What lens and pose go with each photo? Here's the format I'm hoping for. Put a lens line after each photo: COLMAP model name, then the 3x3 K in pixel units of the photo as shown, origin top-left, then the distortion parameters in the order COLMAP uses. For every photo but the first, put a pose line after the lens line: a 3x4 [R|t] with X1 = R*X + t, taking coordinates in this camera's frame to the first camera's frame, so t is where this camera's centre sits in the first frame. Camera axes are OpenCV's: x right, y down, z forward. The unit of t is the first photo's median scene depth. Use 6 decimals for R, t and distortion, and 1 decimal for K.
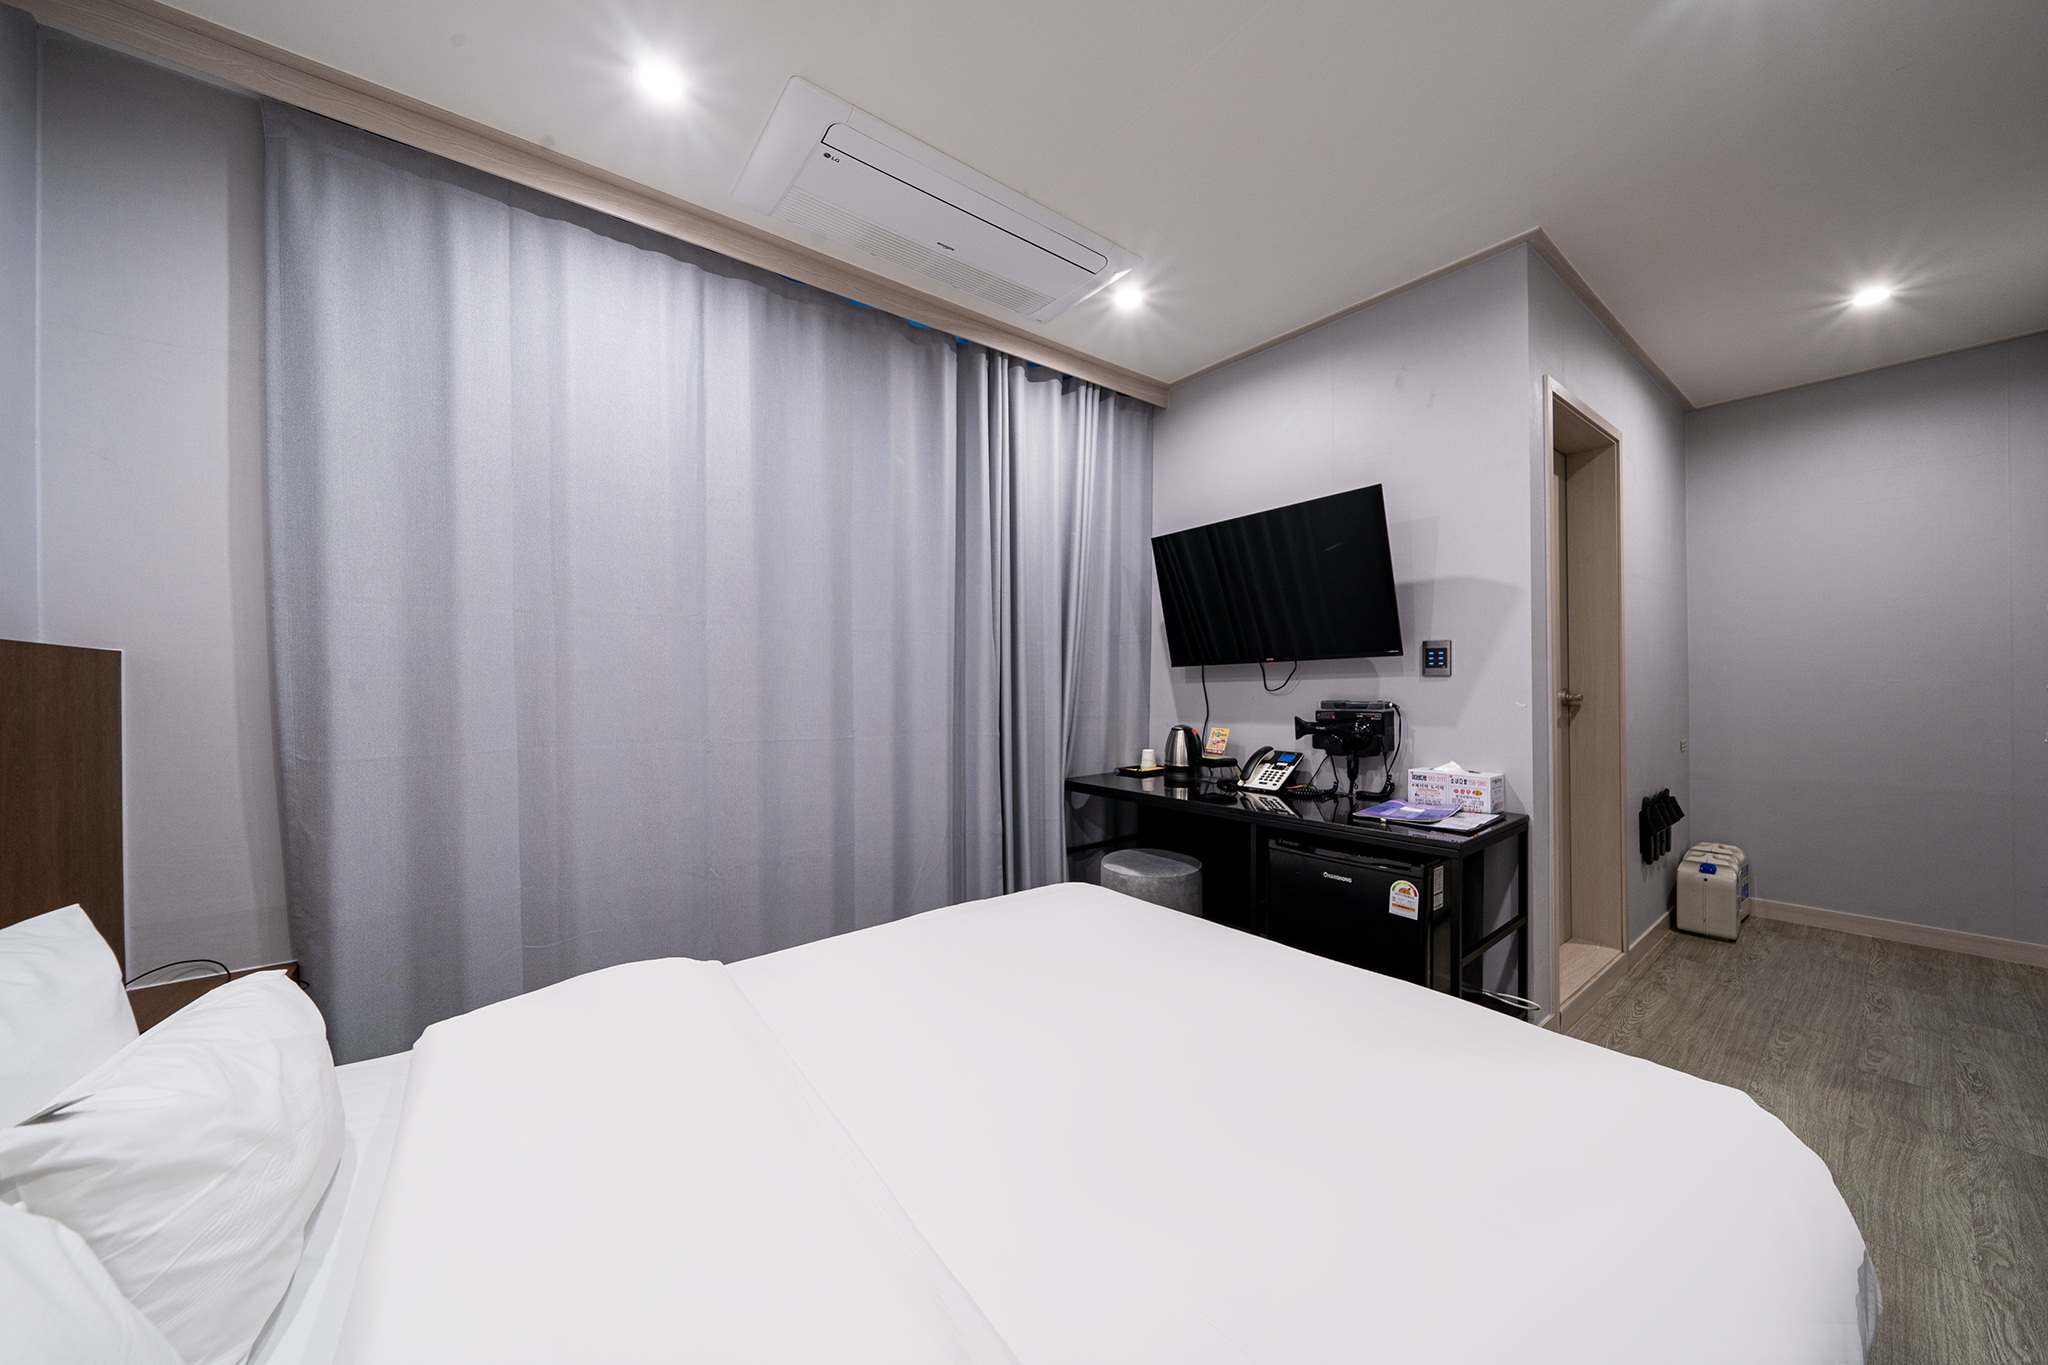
lens RADIAL K [[718.4, 0, 1018.6], [0, 718.4, 684.4], [0, 0, 1]] dist [-0.000545, -0.000044]
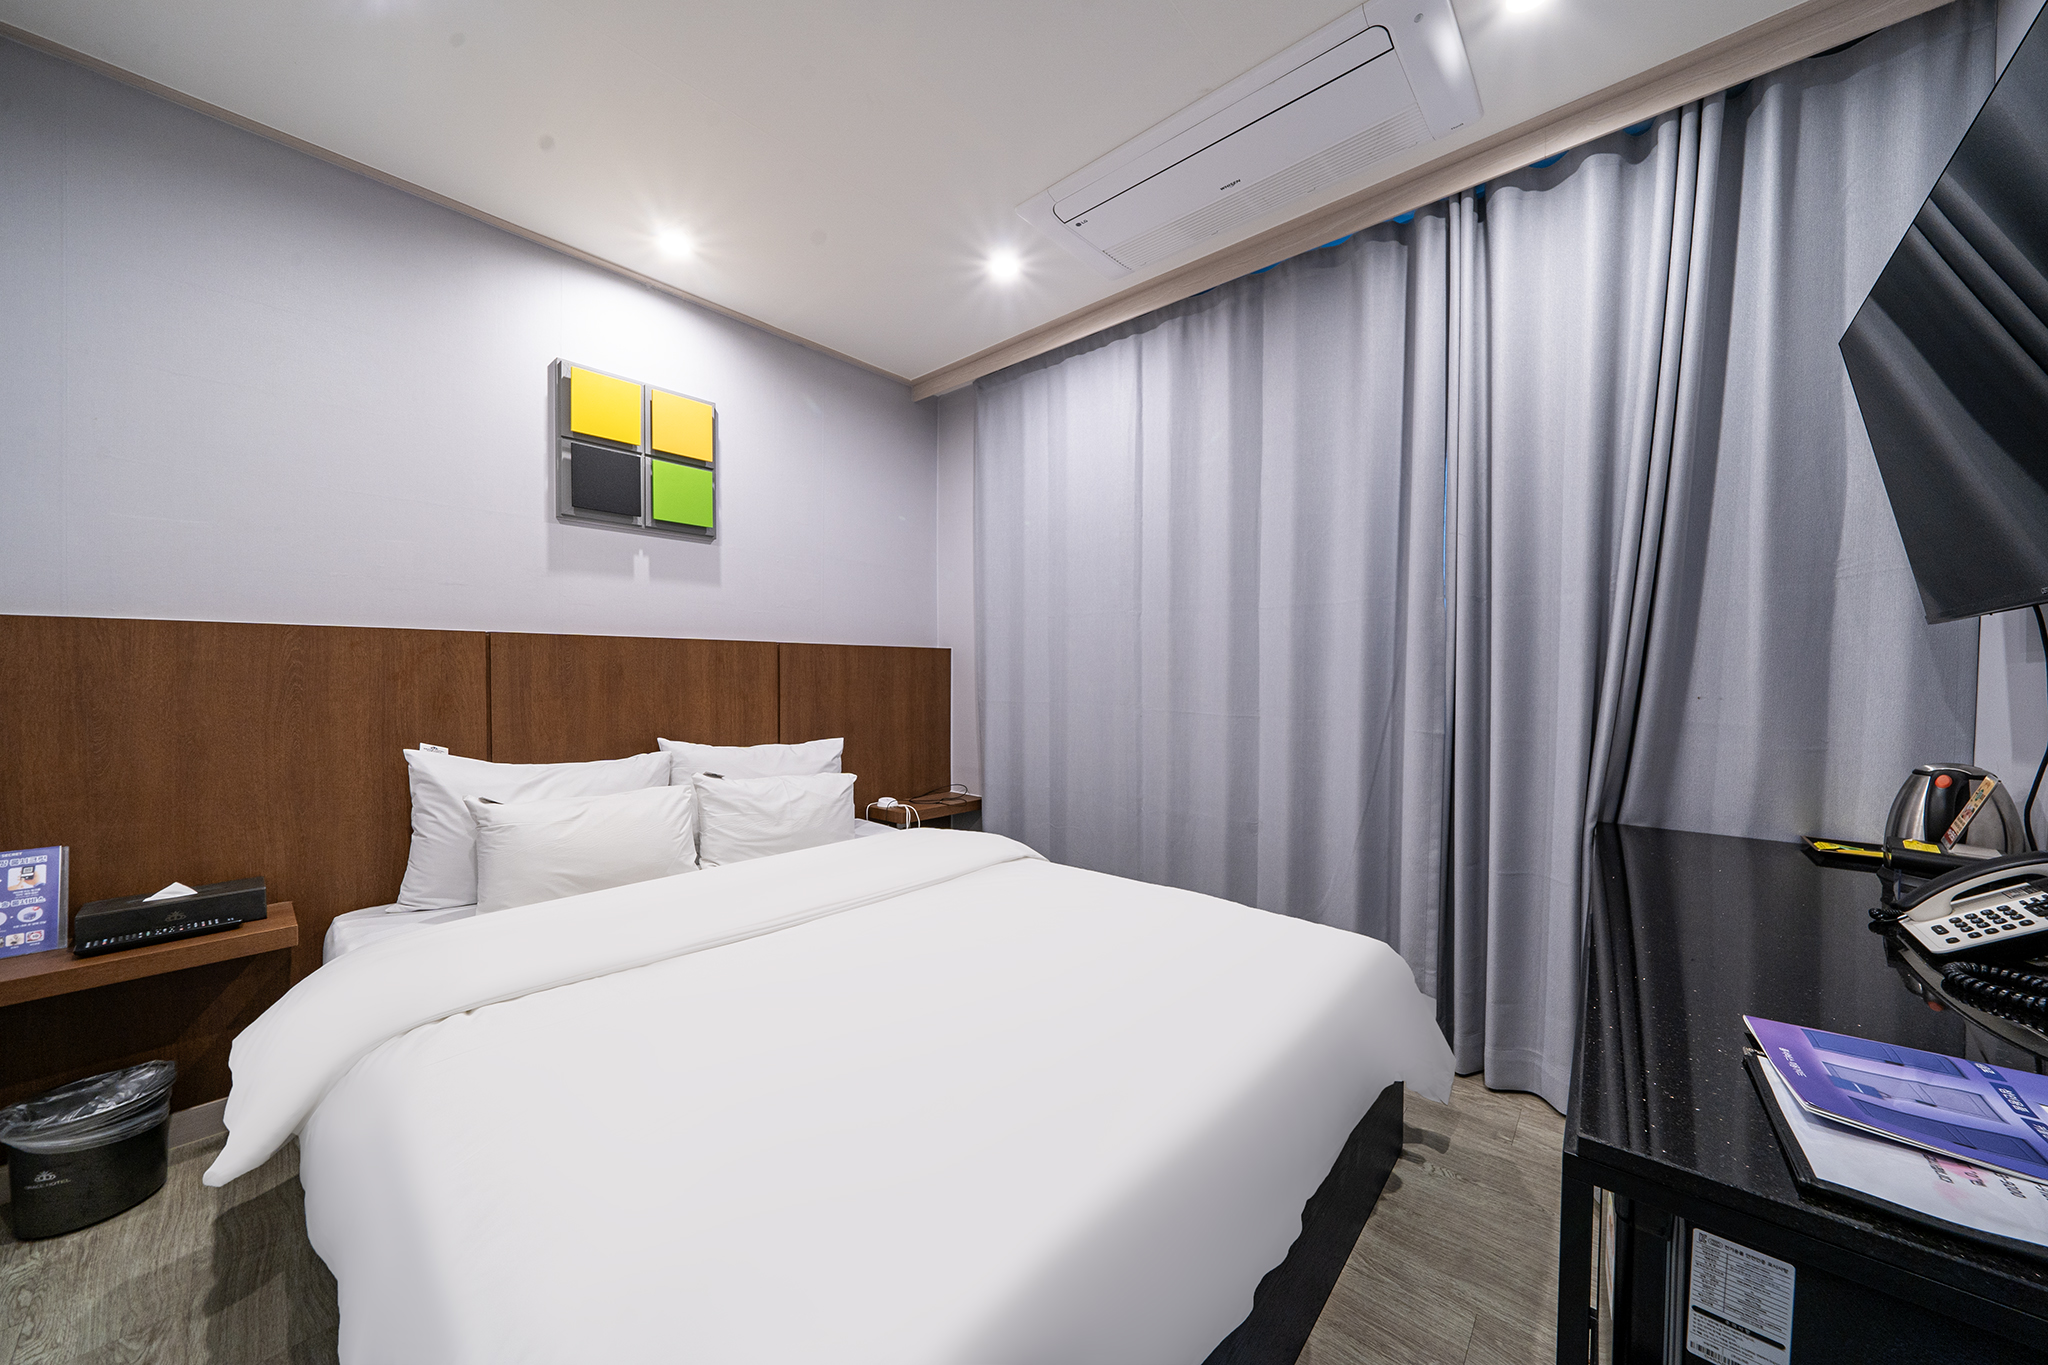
lens RADIAL K [[689.5, 0, 1024.0], [0, 689.5, 682.5], [0, 0, 1]] dist [-0.000430, -0.000048]
pose [[0.189903, 0.027762, -0.981410, 0.695261], [-0.004218, 0.999614, 0.027460, 0.001308], [0.981794, -0.001075, 0.189947, 0.547623]]
